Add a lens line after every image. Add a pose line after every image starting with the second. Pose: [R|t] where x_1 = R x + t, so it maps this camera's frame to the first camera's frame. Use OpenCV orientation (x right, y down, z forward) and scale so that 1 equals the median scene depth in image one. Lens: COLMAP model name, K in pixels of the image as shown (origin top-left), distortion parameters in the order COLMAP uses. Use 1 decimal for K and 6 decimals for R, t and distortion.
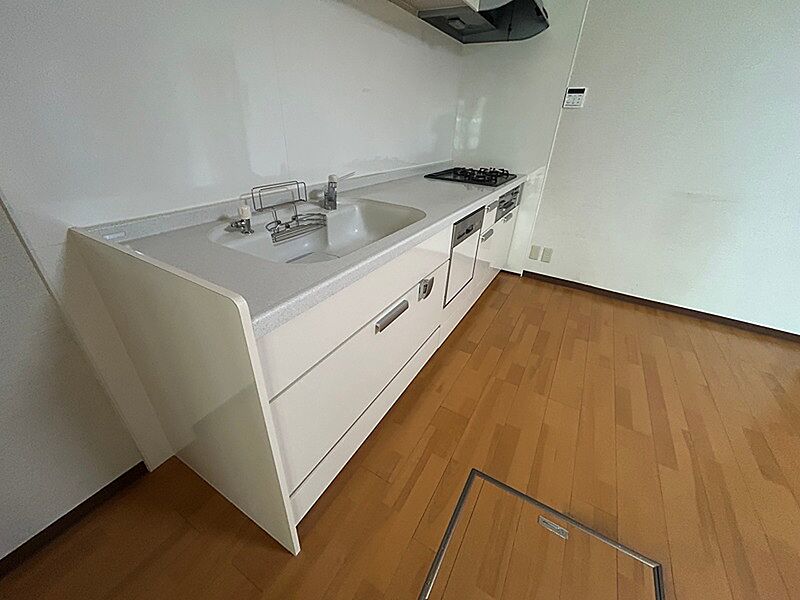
lens RADIAL K [[324.3, 0, 402.7], [0, 324.3, 298.6], [0, 0, 1]] dist [-0.000239, 0.000894]
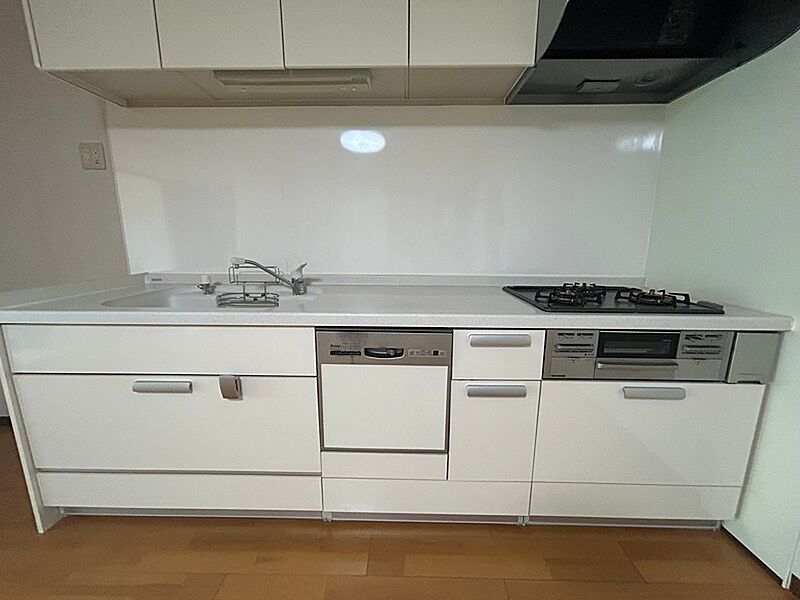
lens RADIAL K [[324.3, 0, 400.0], [0, 324.3, 300.4], [0, 0, 1]] dist [-0.000239, 0.000894]
pose [[0.476964, 0.117554, -0.871026, 0.690349], [-0.412592, 0.904983, -0.103794, -0.228602], [0.776063, 0.408884, 0.480147, 0.604112]]
